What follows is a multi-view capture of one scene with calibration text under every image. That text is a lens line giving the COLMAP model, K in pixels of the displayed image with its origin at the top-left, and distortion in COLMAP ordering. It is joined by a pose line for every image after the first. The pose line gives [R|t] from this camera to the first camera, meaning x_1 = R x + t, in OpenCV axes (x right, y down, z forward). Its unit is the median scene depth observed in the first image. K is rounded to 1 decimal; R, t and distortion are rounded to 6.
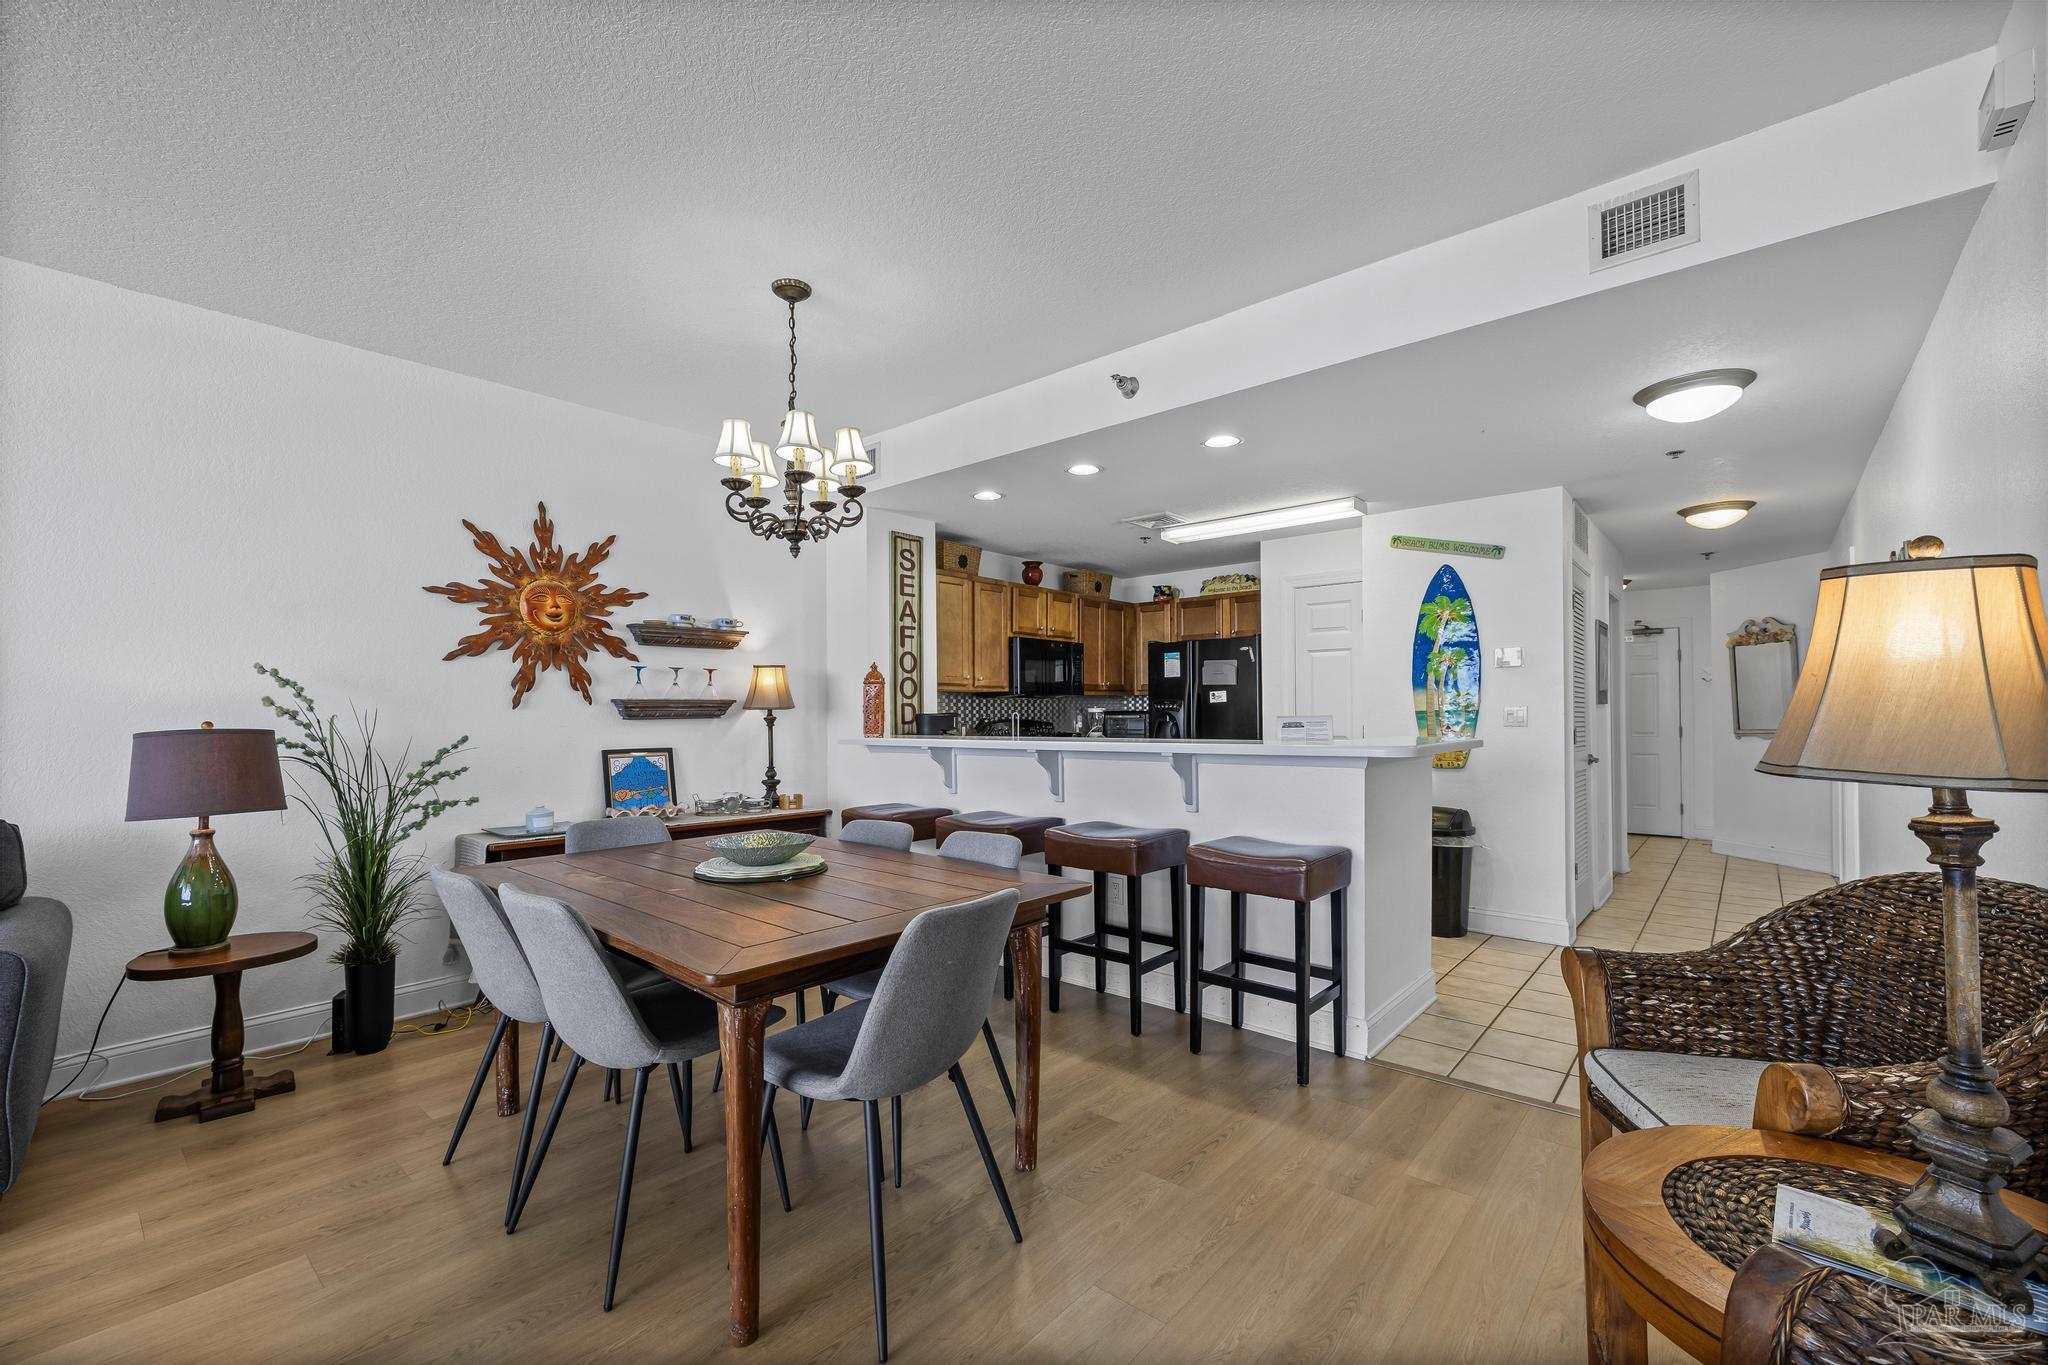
lens RADIAL K [[865.0, 0, 1023.9], [0, 865.0, 697.5], [0, 0, 1]] dist [-0.006845, 0.001630]
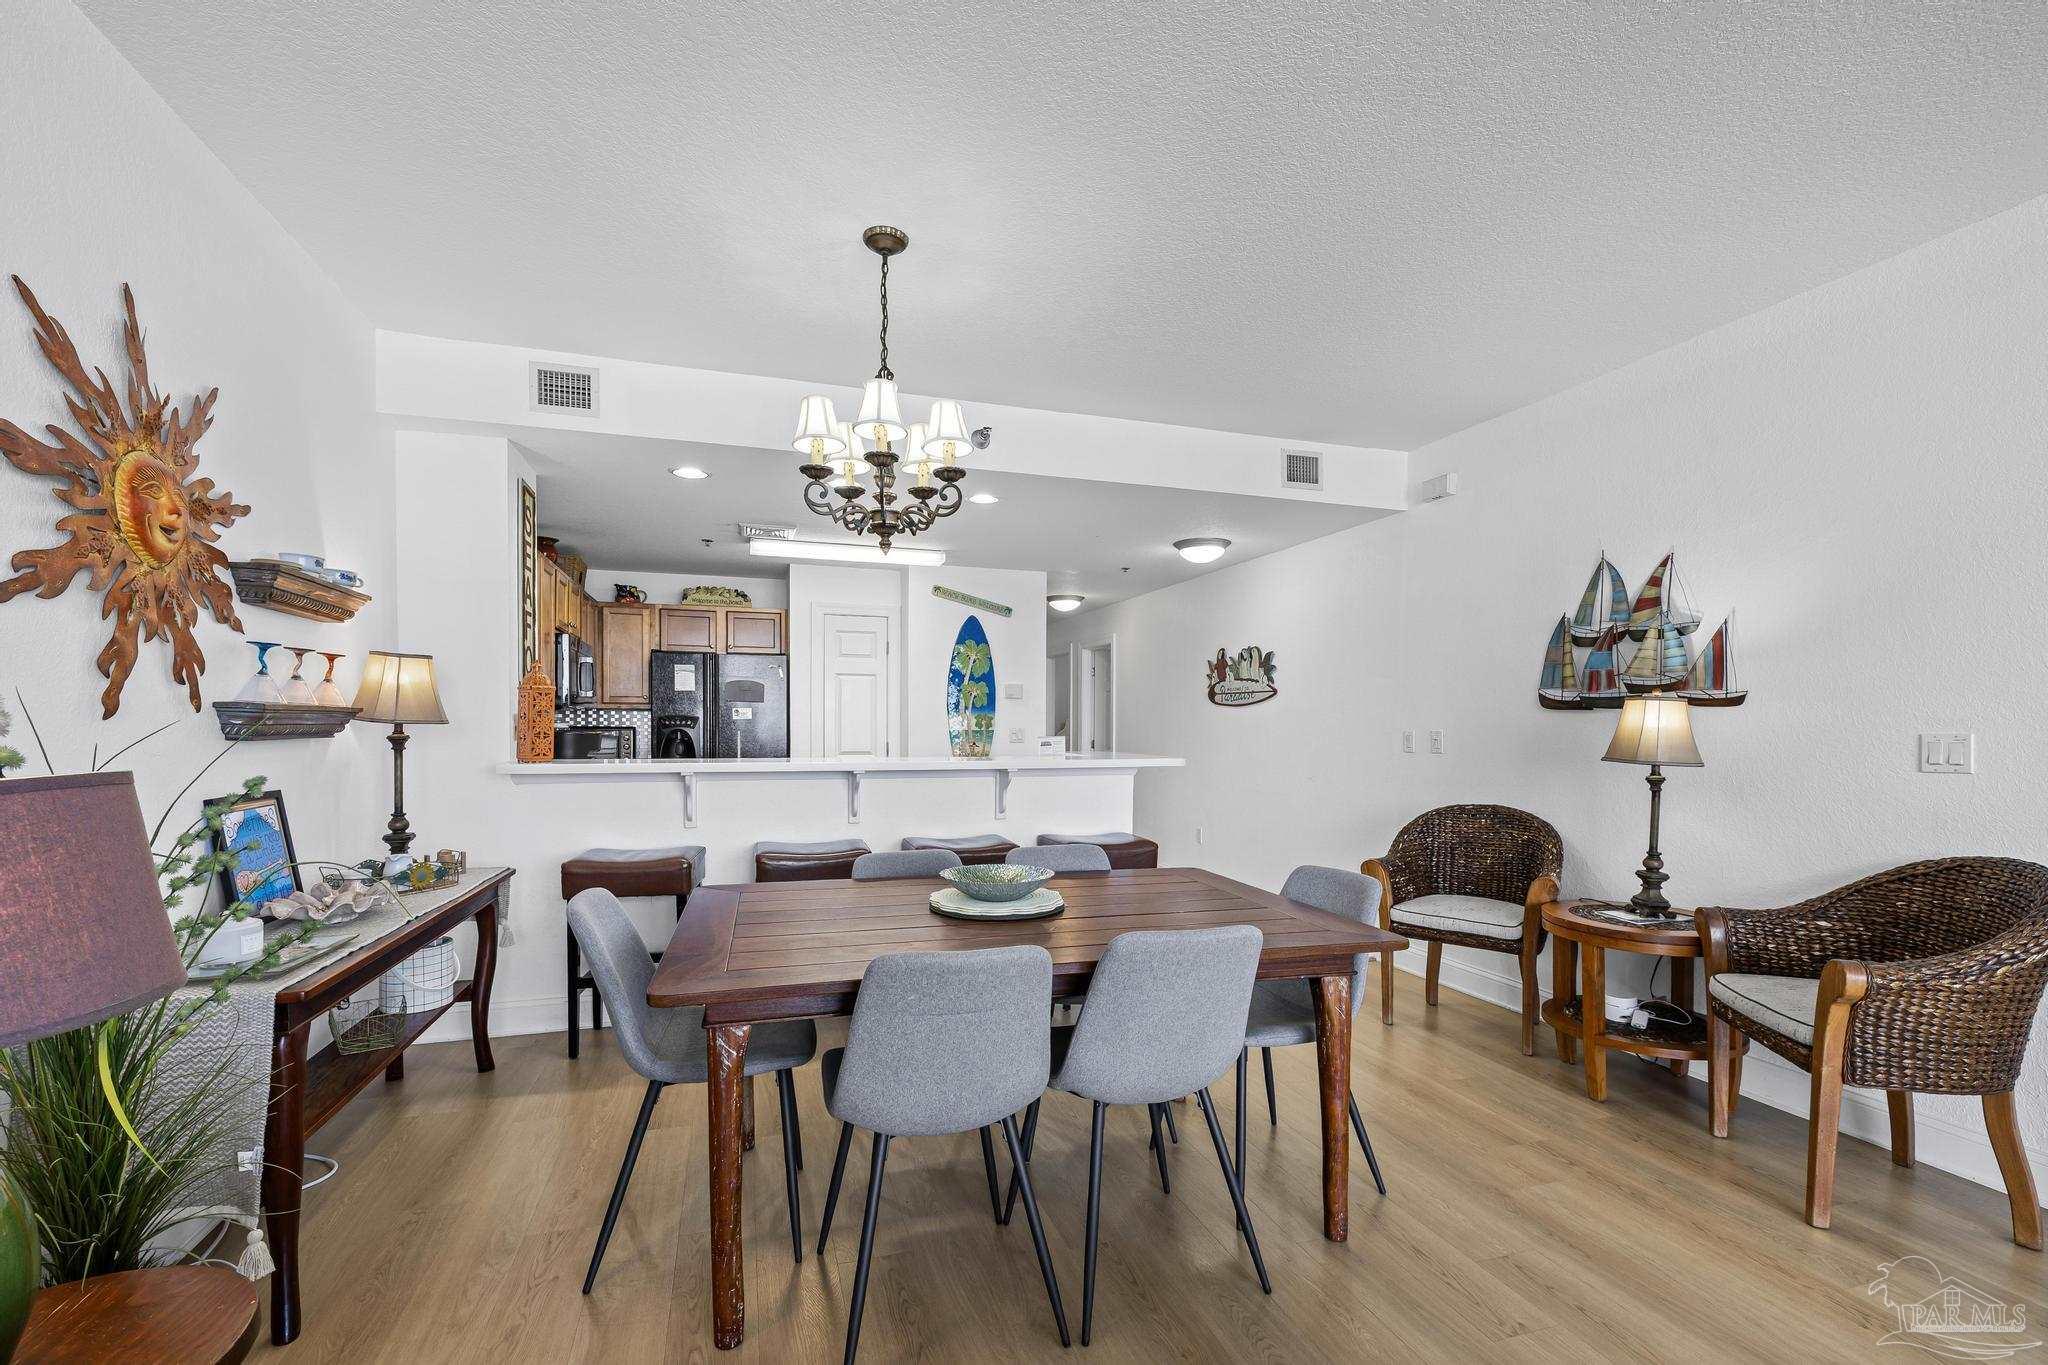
lens RADIAL K [[865.0, 0, 1029.9], [0, 865.0, 739.6], [0, 0, 1]] dist [-0.006845, 0.001630]
pose [[0.519173, -0.003841, 0.854660, -0.576653], [-0.027306, 0.999405, 0.021079, 0.000052], [-0.854233, -0.034281, 0.518760, 0.263643]]
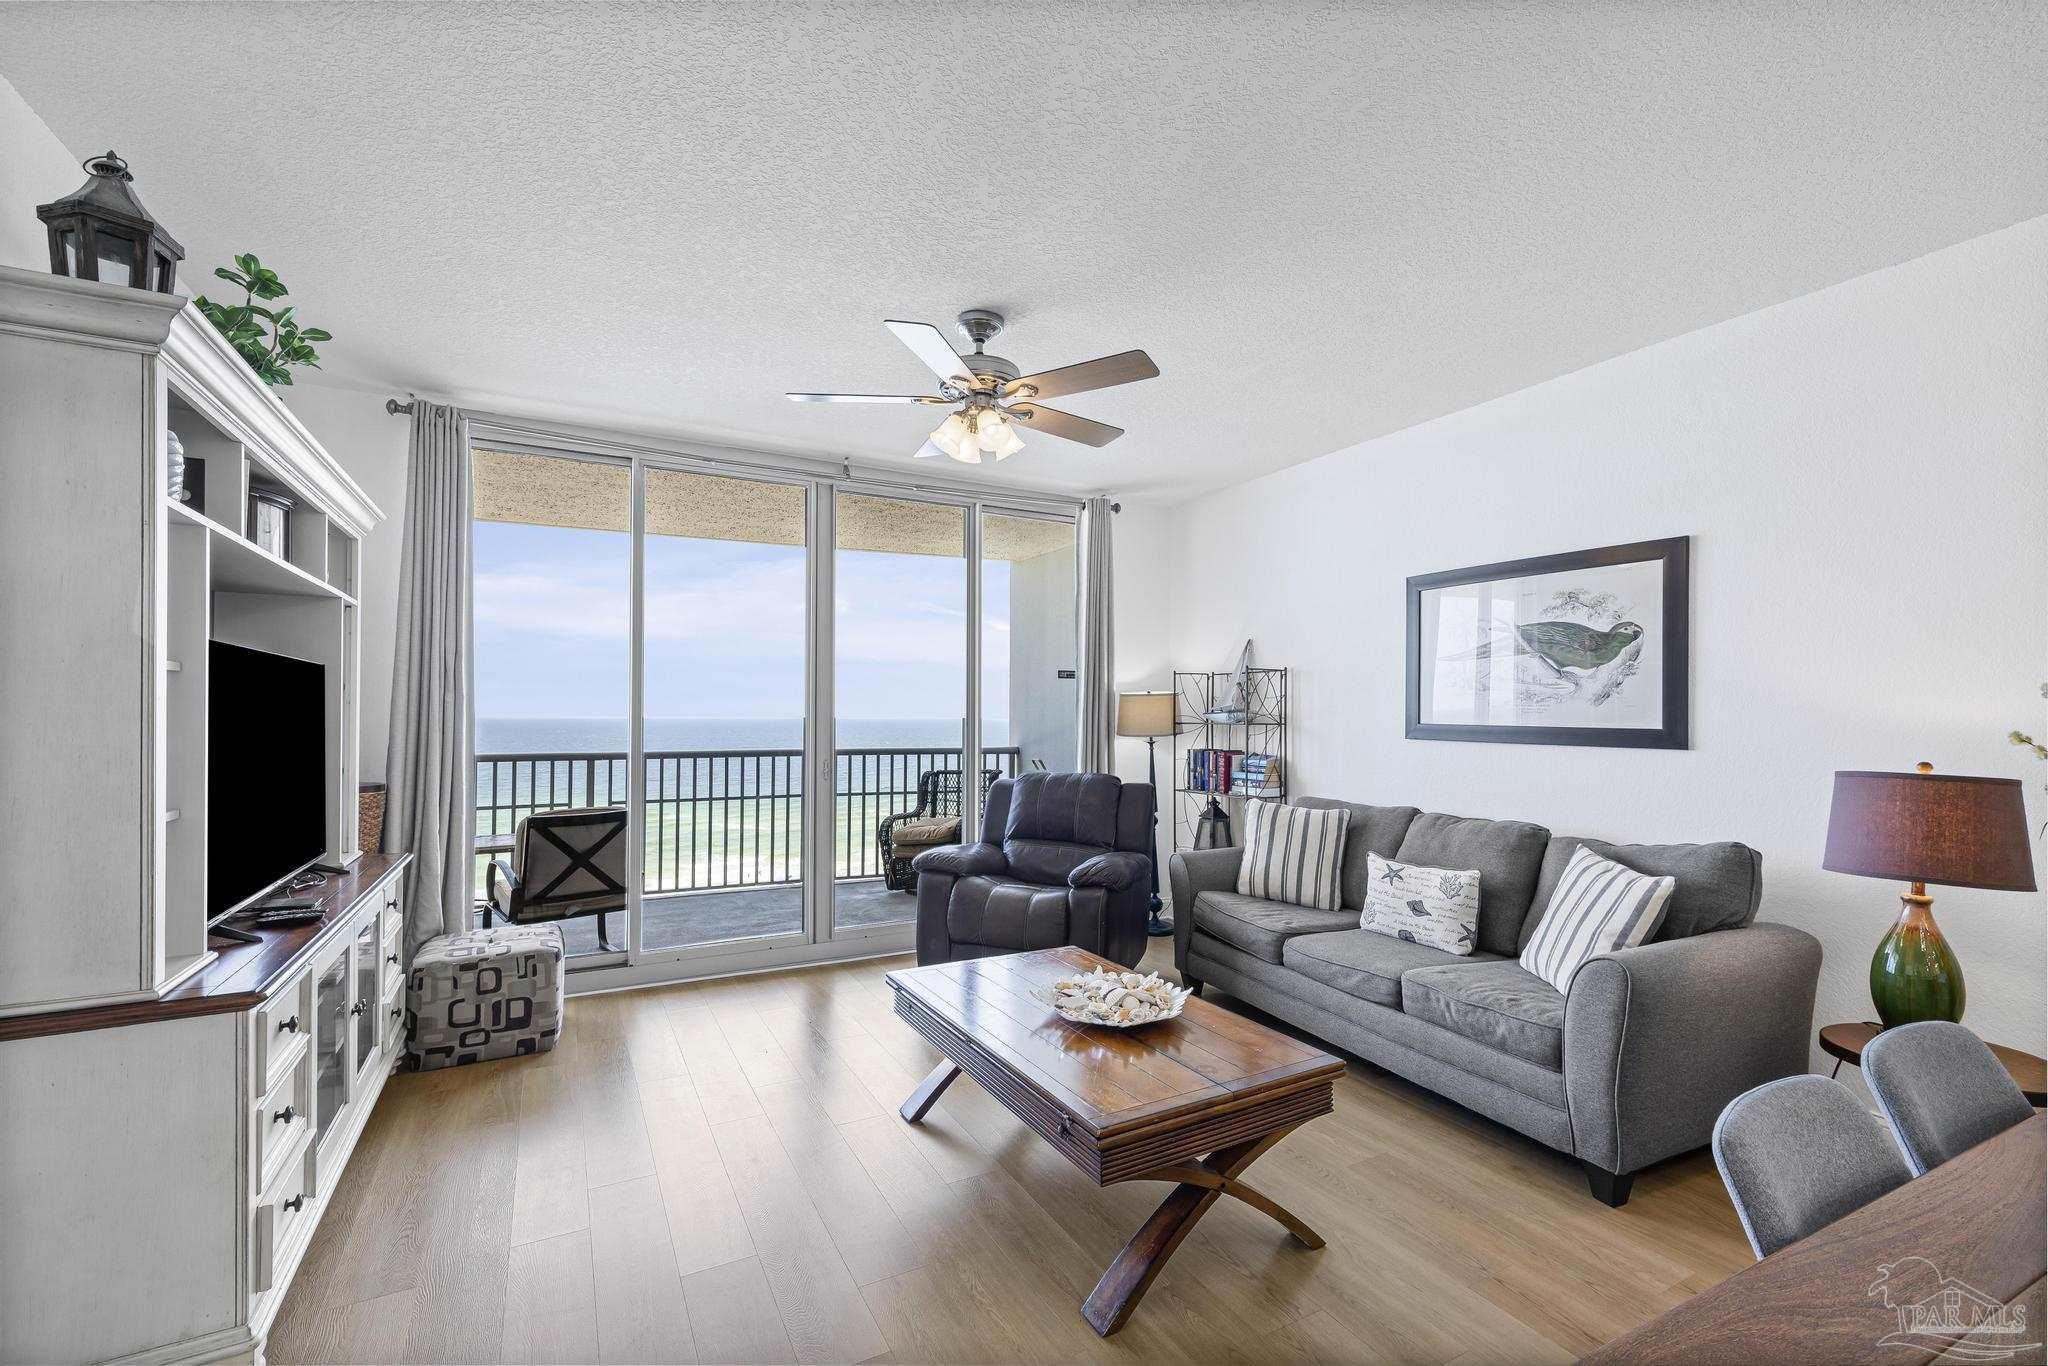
lens RADIAL K [[865.0, 0, 1018.5], [0, 865.0, 701.3], [0, 0, 1]] dist [-0.006845, 0.001630]
pose [[-0.361990, -0.006254, -0.932161, 0.059472], [0.018305, 0.999737, -0.013816, -0.019148], [0.932002, -0.022065, -0.361781, 0.290192]]
